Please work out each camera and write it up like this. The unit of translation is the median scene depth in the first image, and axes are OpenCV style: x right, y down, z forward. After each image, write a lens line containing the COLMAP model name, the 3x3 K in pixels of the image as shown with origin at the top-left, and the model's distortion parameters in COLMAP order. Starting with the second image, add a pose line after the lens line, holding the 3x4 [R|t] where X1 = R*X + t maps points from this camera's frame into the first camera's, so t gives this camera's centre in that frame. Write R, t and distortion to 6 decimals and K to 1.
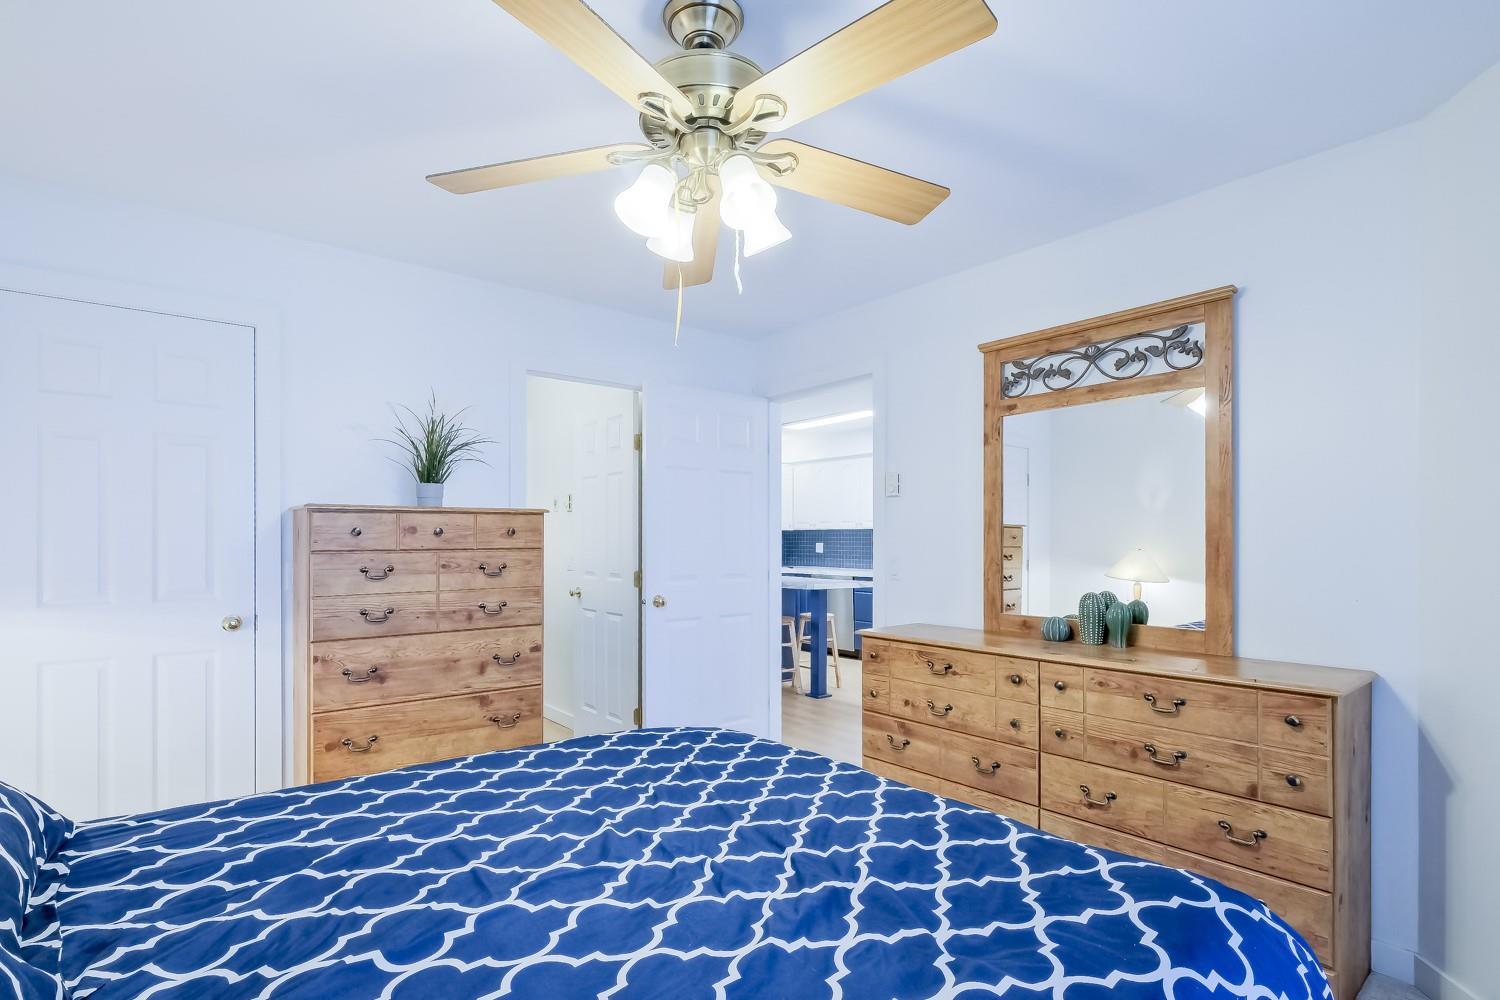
lens RADIAL K [[715.2, 0, 732.7], [0, 715.2, 536.4], [0, 0, 1]] dist [-0.001421, -0.000691]
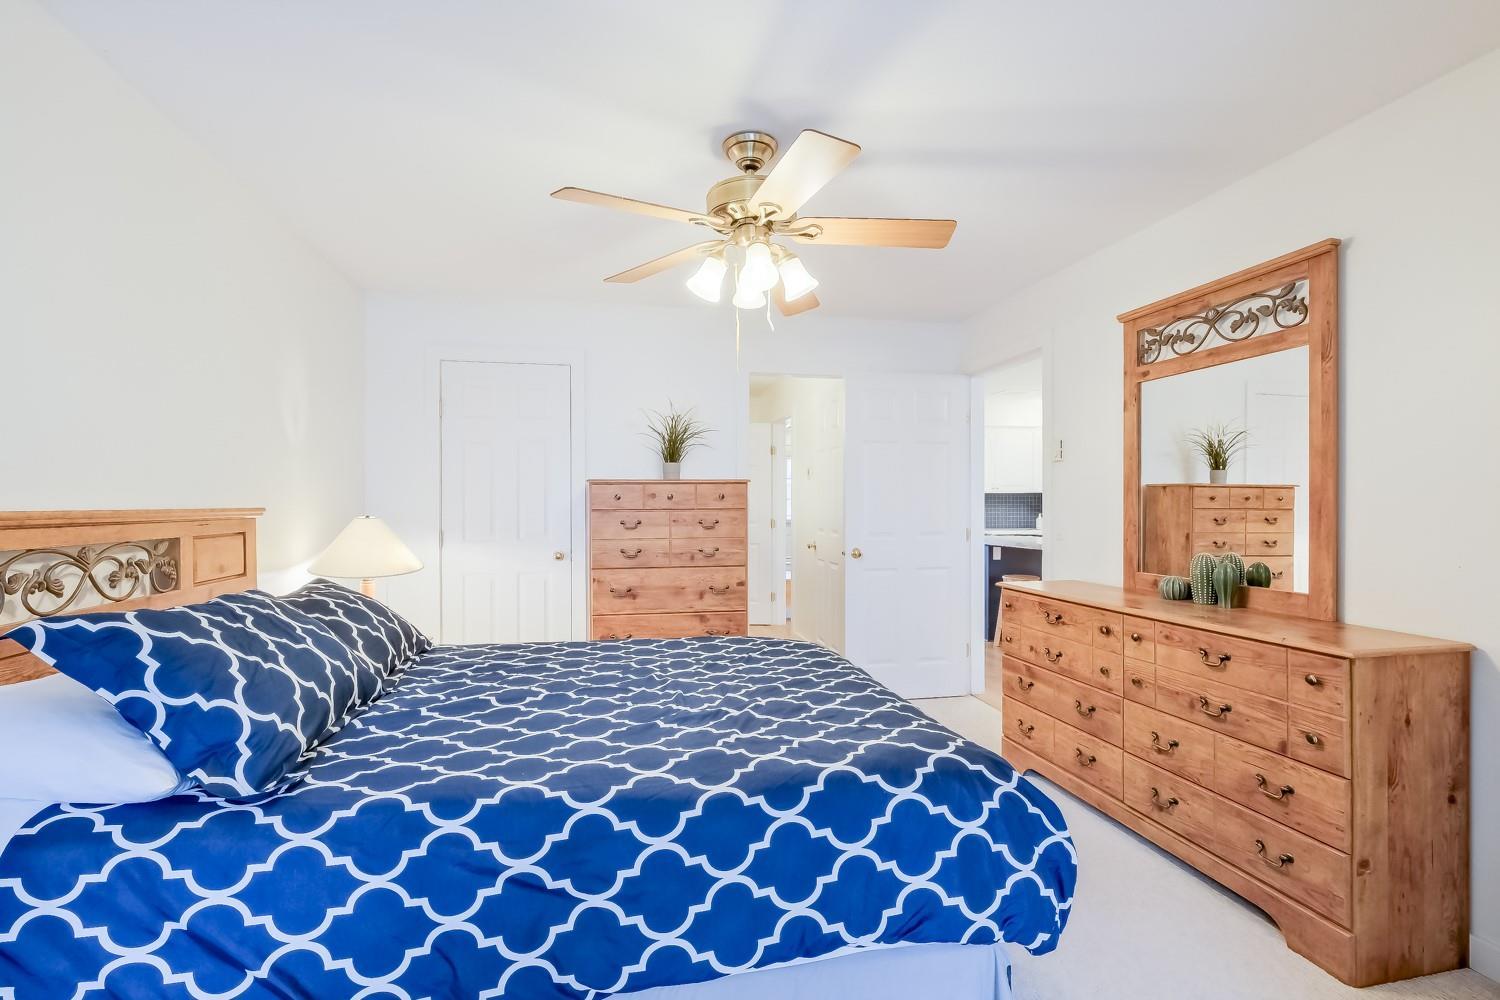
lens RADIAL K [[674.9, 0, 750.0], [0, 674.9, 500.0], [0, 0, 1]] dist [-0.001046, -0.000031]
pose [[0.897048, -0.003018, -0.441923, 0.351192], [0.003345, 0.999994, -0.000040, 0.000470], [0.441921, -0.001443, 0.897053, -0.149965]]
